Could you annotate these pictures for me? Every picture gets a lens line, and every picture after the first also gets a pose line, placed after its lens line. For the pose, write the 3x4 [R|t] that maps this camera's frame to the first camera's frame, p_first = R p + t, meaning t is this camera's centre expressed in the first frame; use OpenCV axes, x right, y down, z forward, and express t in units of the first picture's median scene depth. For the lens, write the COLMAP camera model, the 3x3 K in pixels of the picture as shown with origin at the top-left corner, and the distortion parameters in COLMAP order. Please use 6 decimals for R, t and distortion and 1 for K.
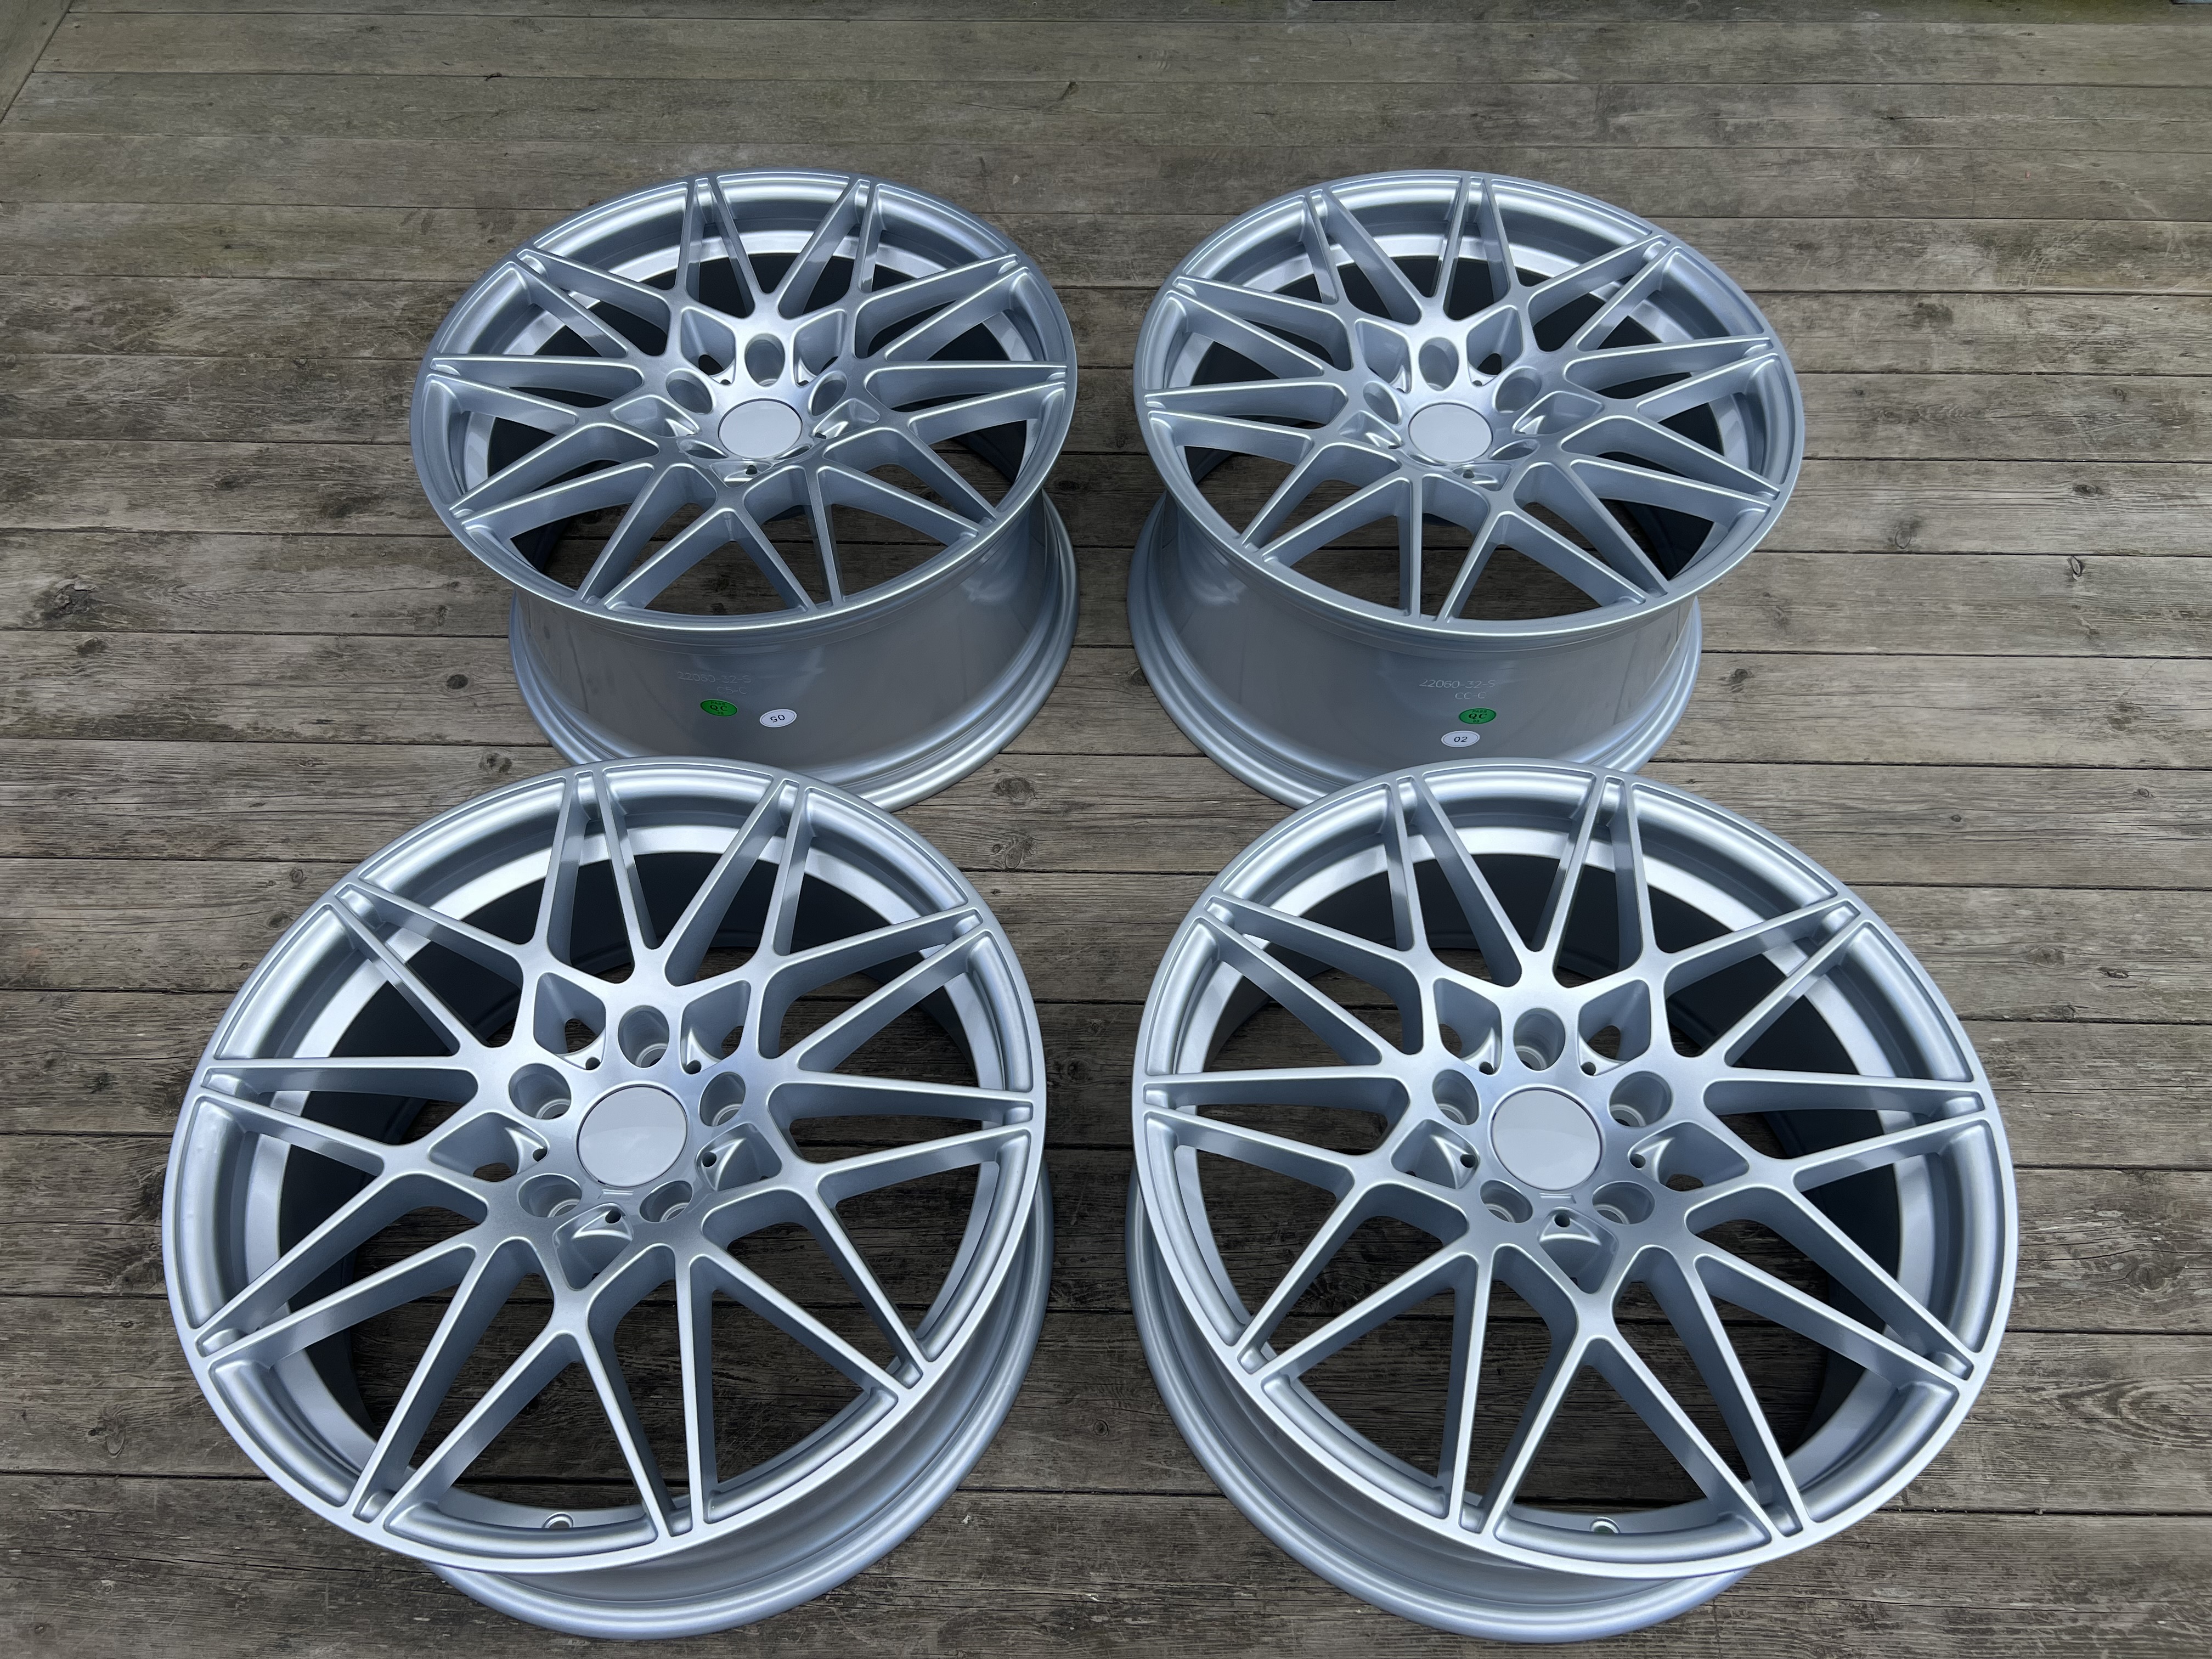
lens RADIAL K [[1676.4, 0, 1087.5], [0, 1676.4, 823.2], [0, 0, 1]] dist [0.050281, -0.062958]
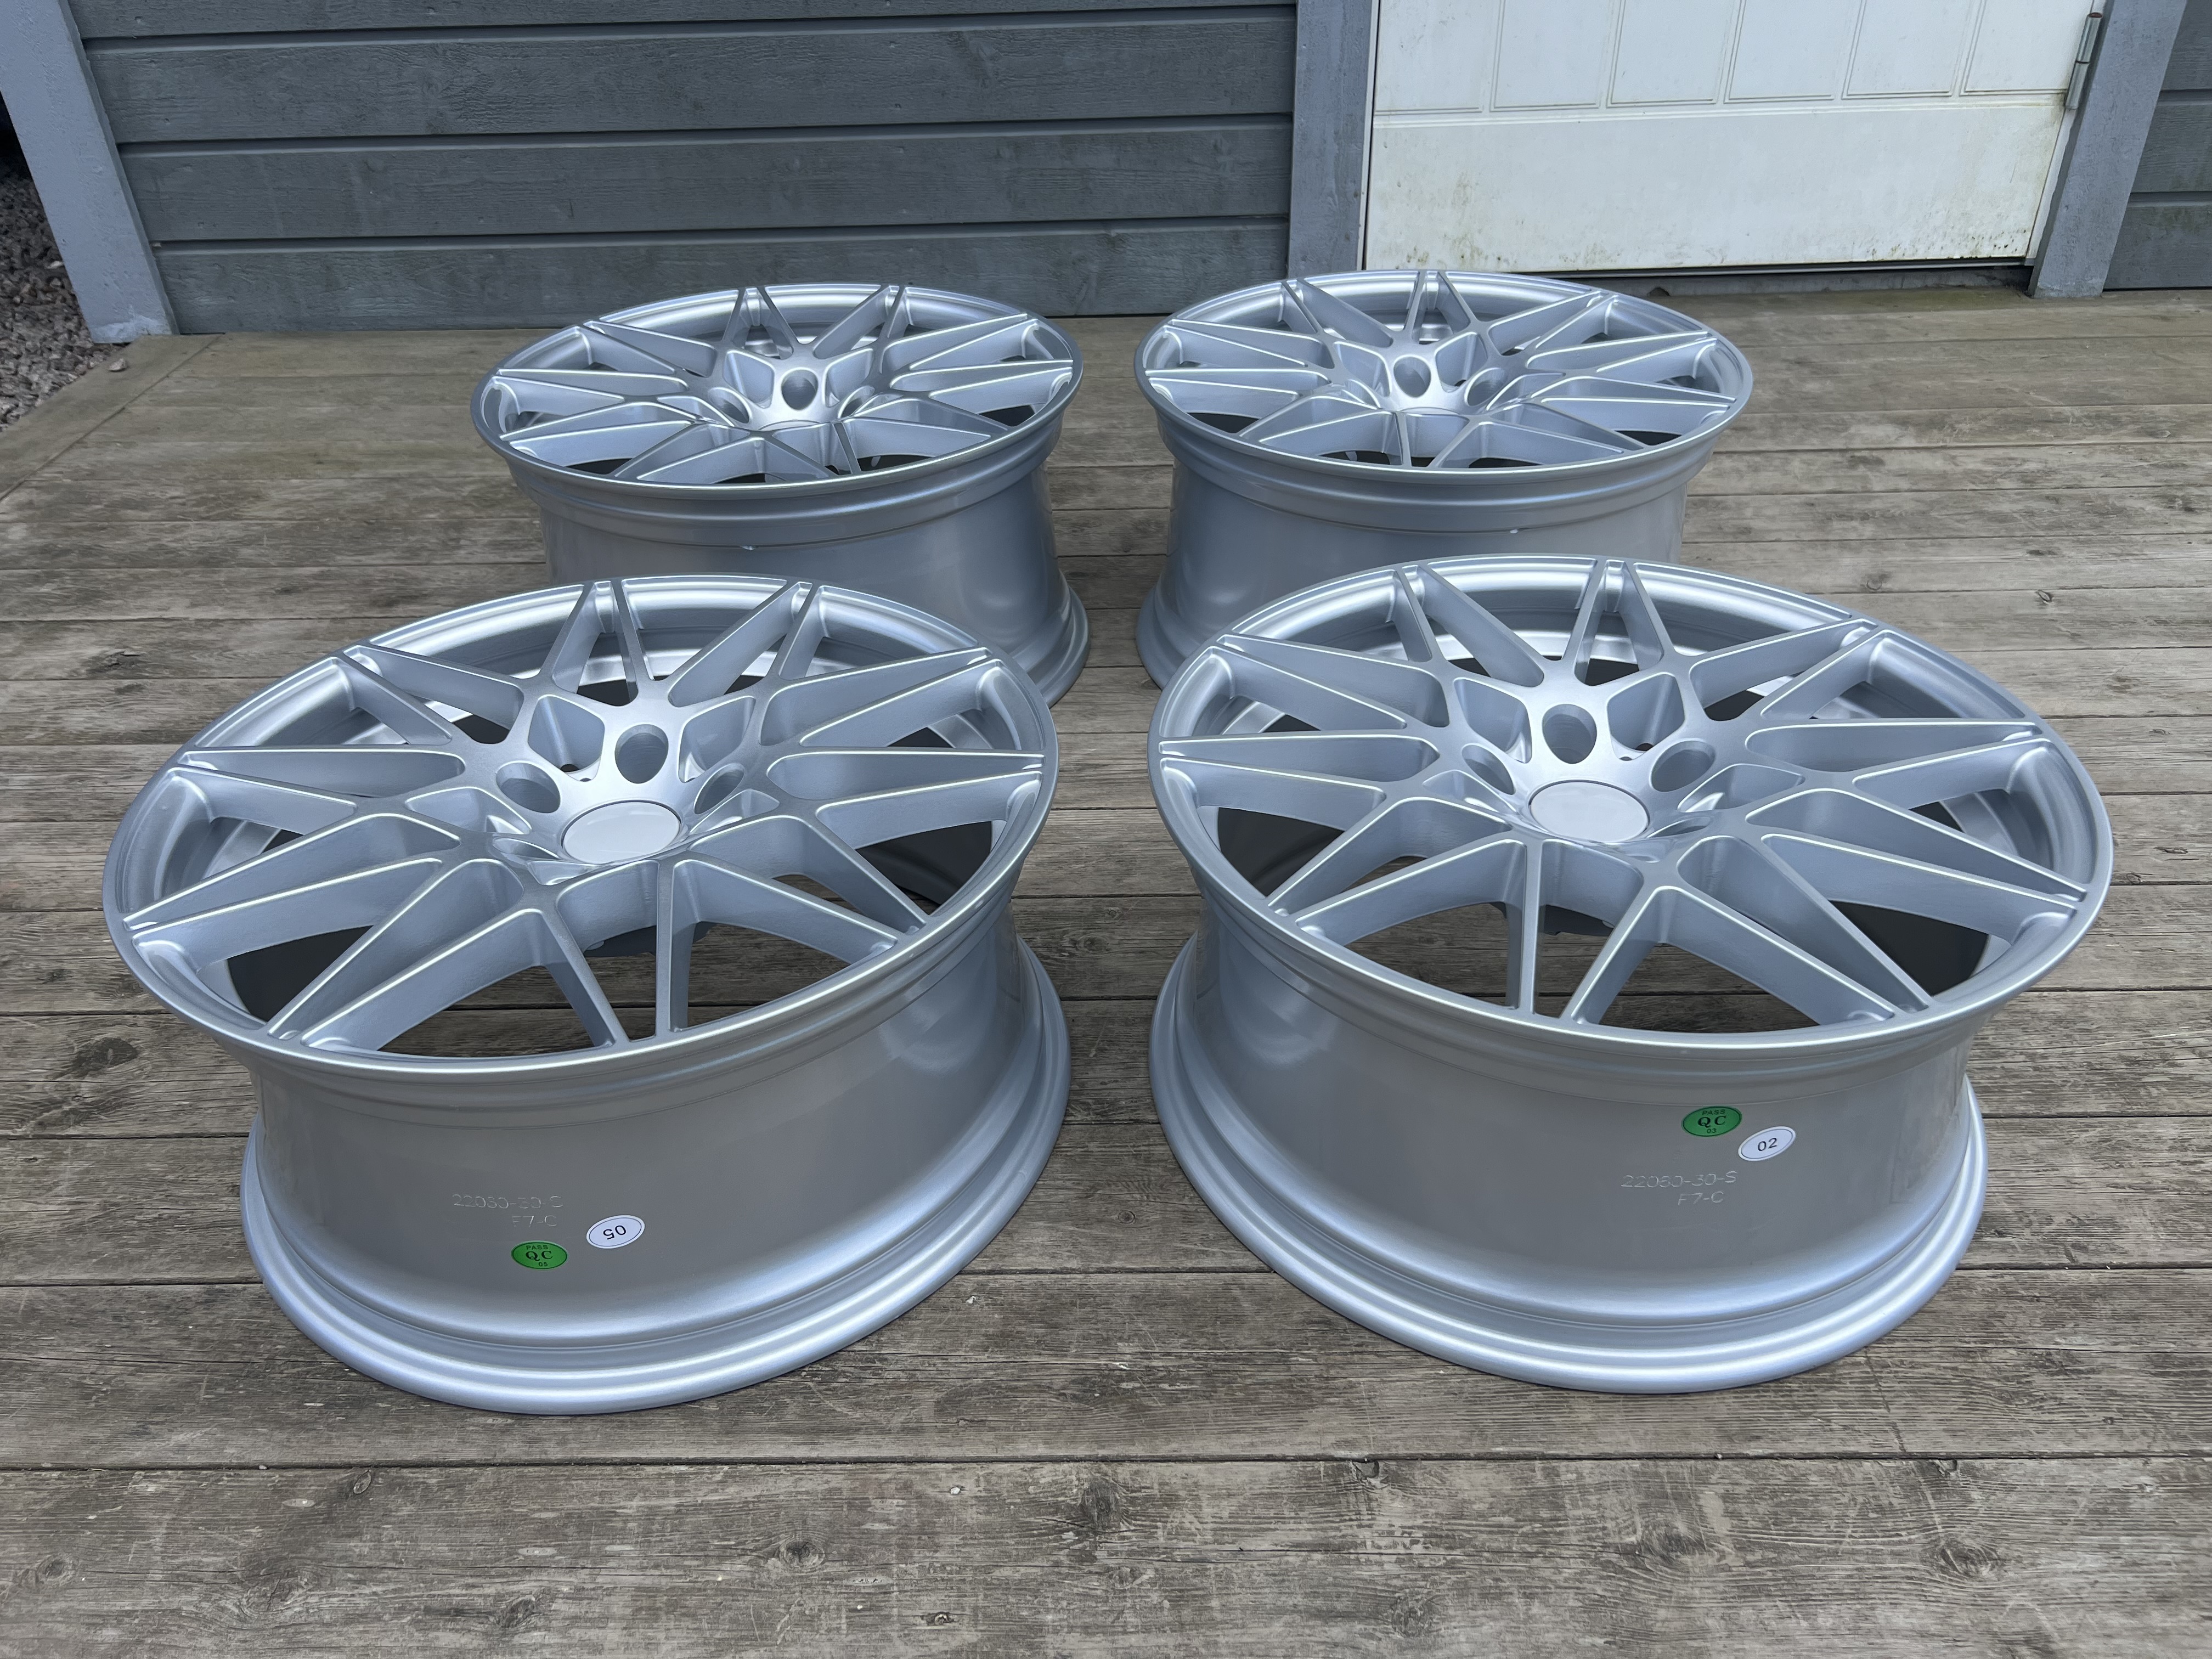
lens RADIAL K [[1676.4, 0, 1100.0], [0, 1676.4, 826.6], [0, 0, 1]] dist [0.050281, -0.062958]
pose [[0.999760, -0.021912, -0.000765, -0.000701], [0.019878, 0.920589, -0.390026, 0.412574], [0.009251, 0.389917, 0.920803, 0.098377]]
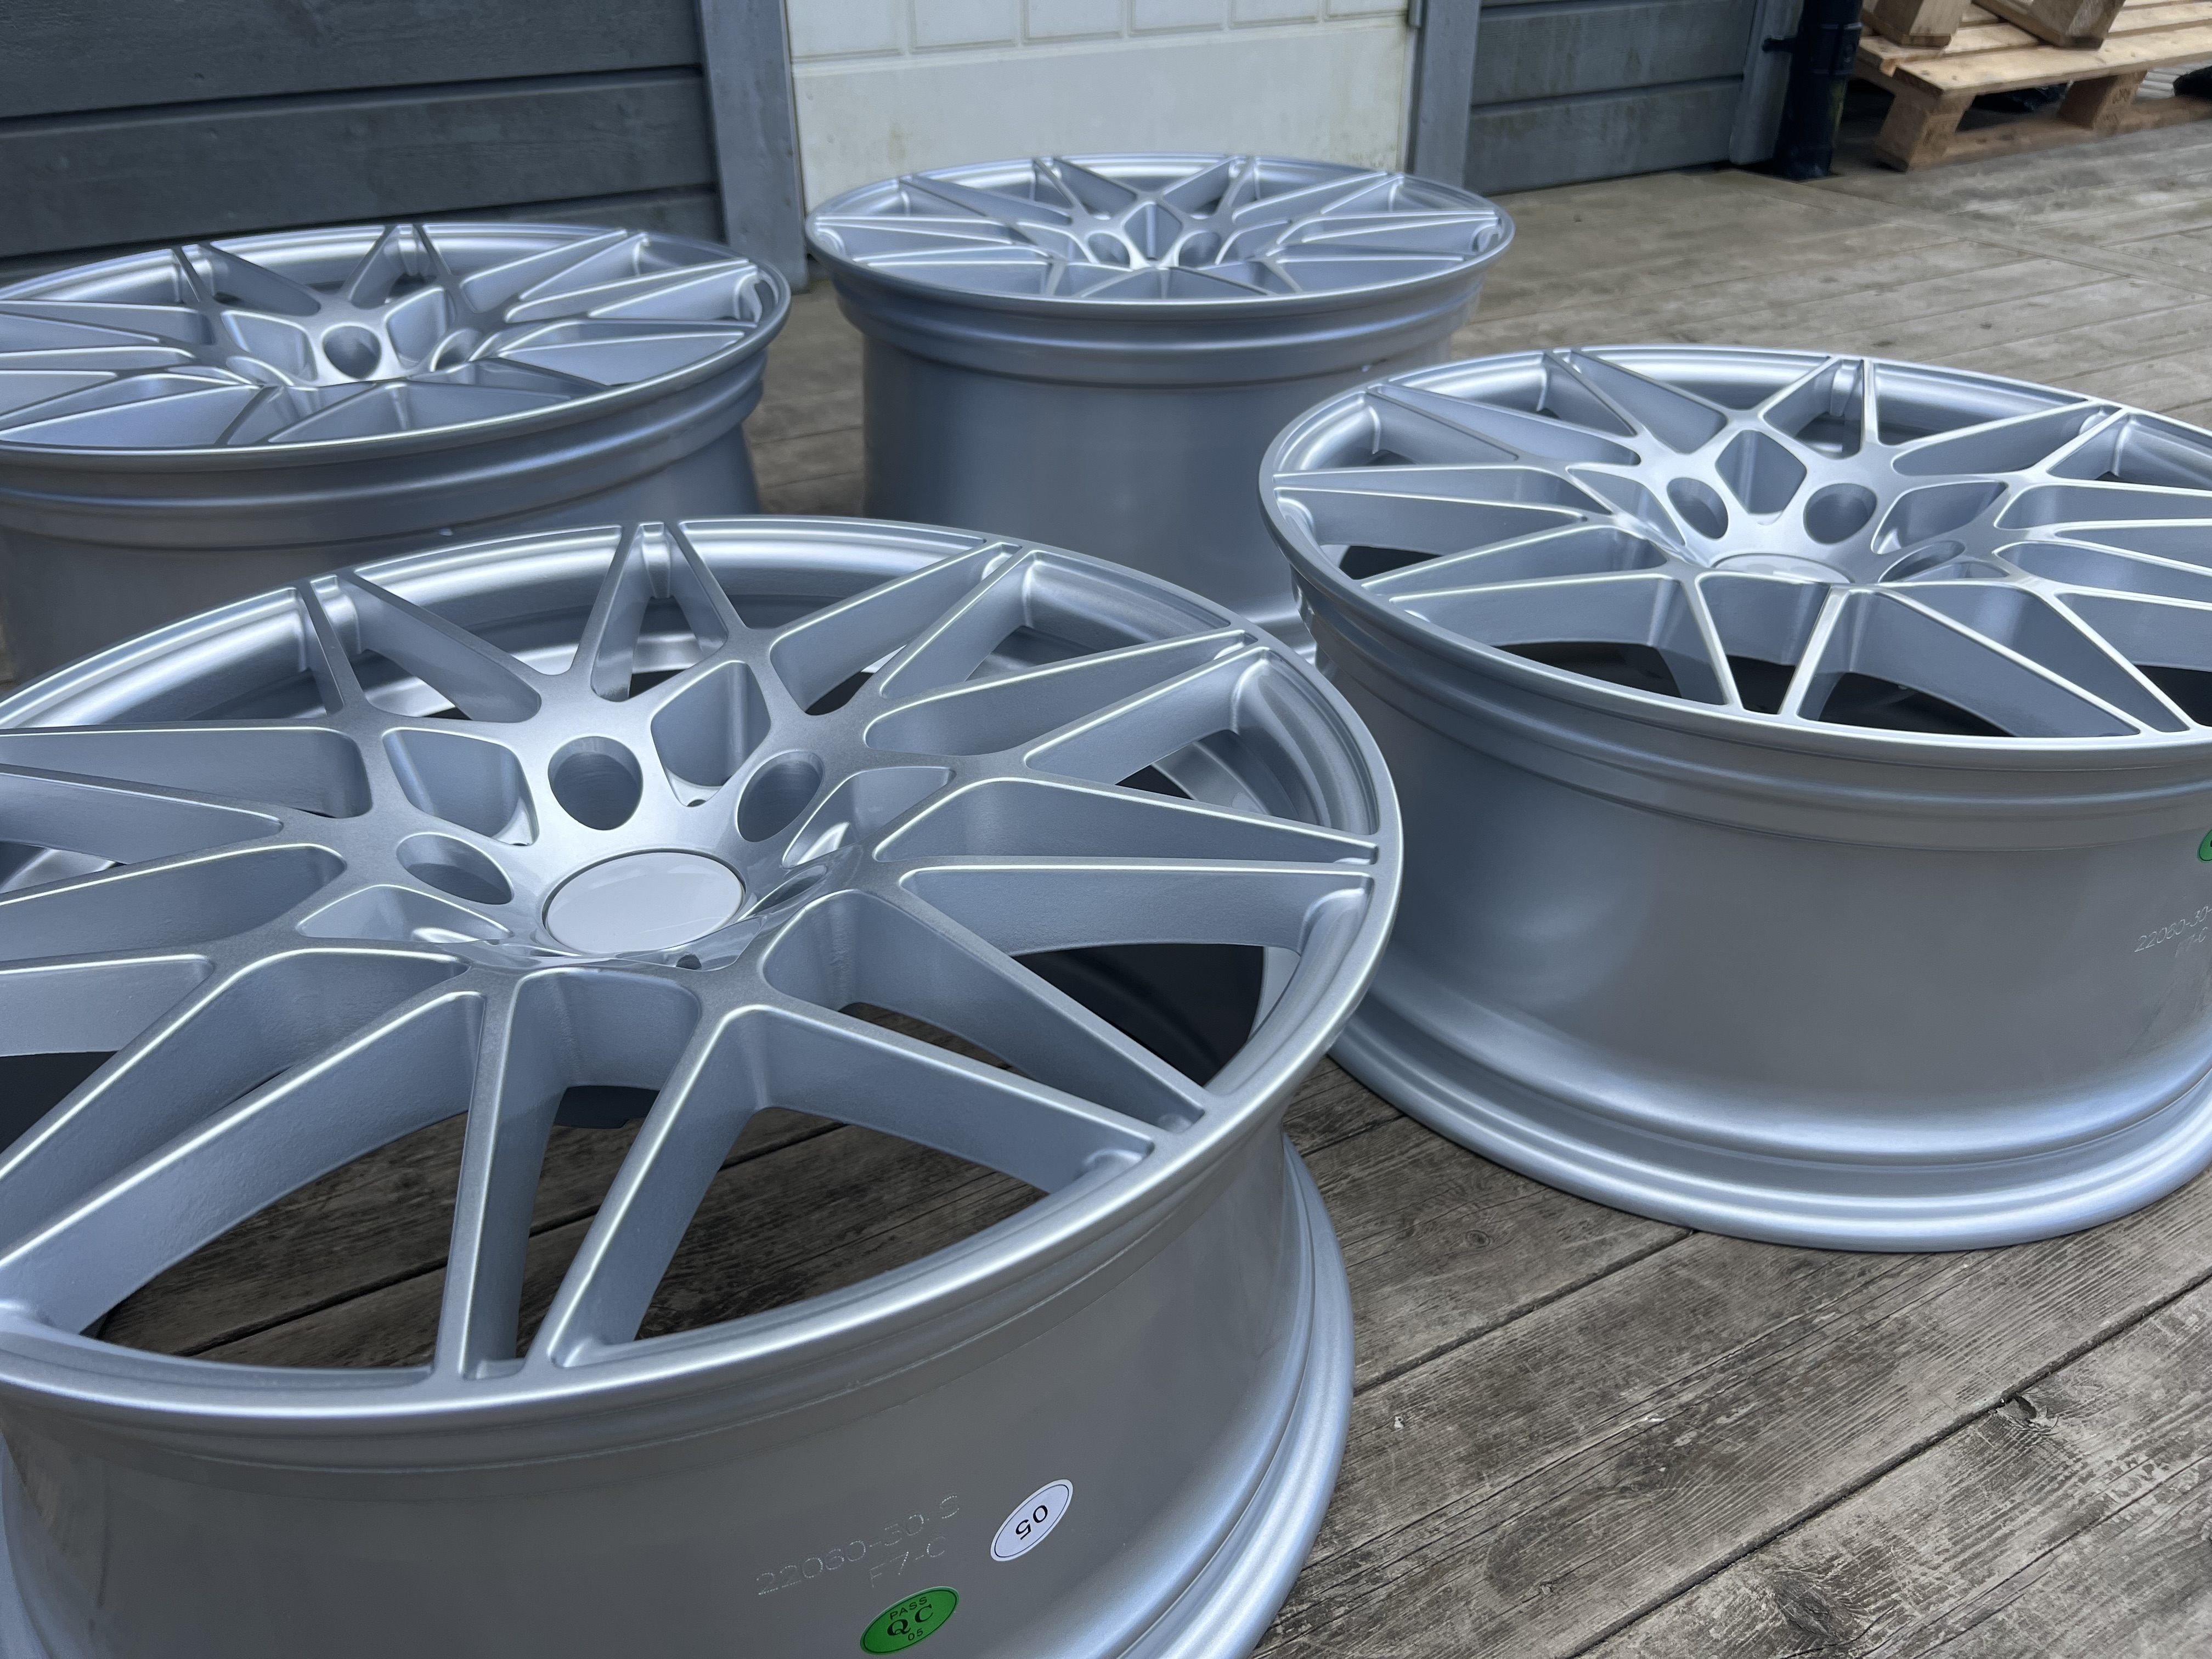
lens RADIAL K [[1676.4, 0, 1102.3], [0, 1676.4, 824.5], [0, 0, 1]] dist [0.050281, -0.062958]
pose [[0.865979, -0.258514, 0.428079, -0.276008], [0.420434, 0.839857, -0.343330, 0.311625], [-0.270769, 0.477295, 0.835986, 0.355460]]
